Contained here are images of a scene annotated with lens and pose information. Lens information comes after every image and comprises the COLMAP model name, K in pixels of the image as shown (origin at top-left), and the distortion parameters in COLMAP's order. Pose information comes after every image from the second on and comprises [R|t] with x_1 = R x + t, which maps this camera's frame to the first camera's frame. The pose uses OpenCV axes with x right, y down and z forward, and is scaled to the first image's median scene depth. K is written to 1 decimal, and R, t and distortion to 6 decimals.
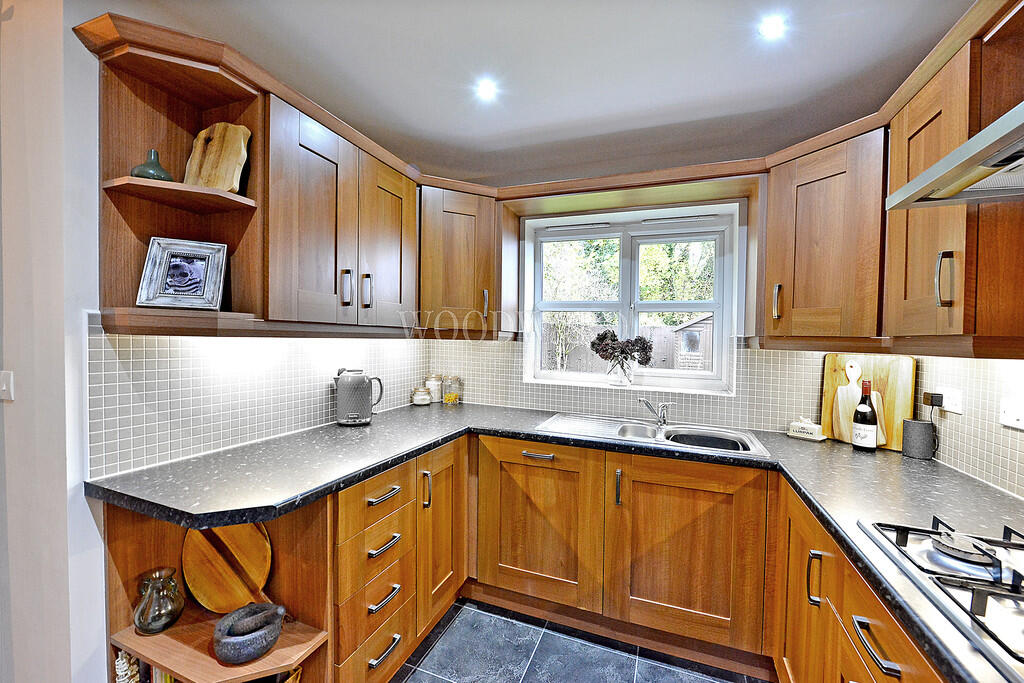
lens RADIAL K [[407.4, 0, 512.7], [0, 407.4, 348.3], [0, 0, 1]] dist [-0.007648, -0.000224]
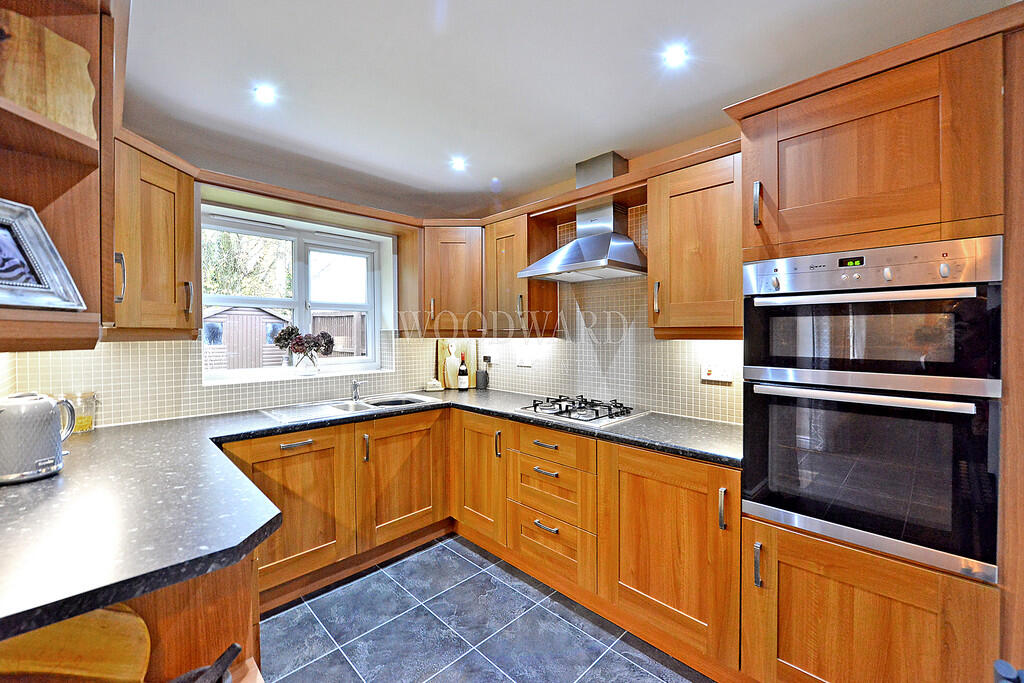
lens RADIAL K [[407.4, 0, 516.0], [0, 407.4, 335.5], [0, 0, 1]] dist [-0.007648, -0.000224]
pose [[0.392075, -0.032941, 0.919343, -0.710473], [0.036887, 0.999118, 0.020068, -0.025989], [-0.919194, 0.026043, 0.392944, 0.035707]]
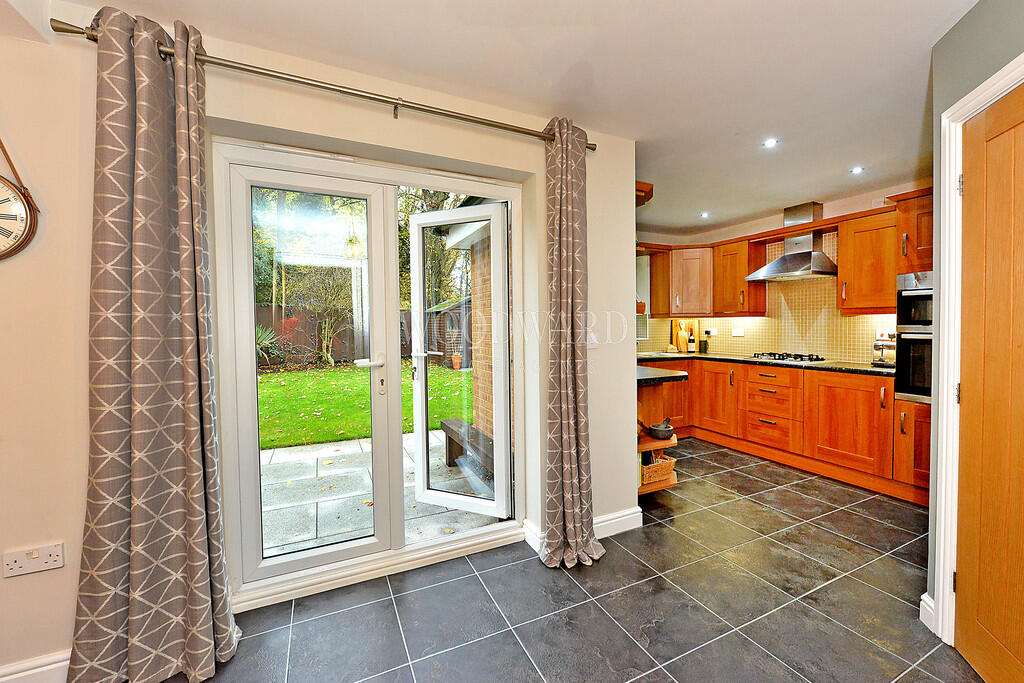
lens RADIAL K [[407.4, 0, 514.2], [0, 407.4, 330.2], [0, 0, 1]] dist [-0.007648, -0.000224]
pose [[0.681273, -0.038871, 0.730997, -1.983569], [0.038603, 0.999107, 0.017151, -0.001440], [-0.731011, 0.016534, 0.682165, -0.046705]]
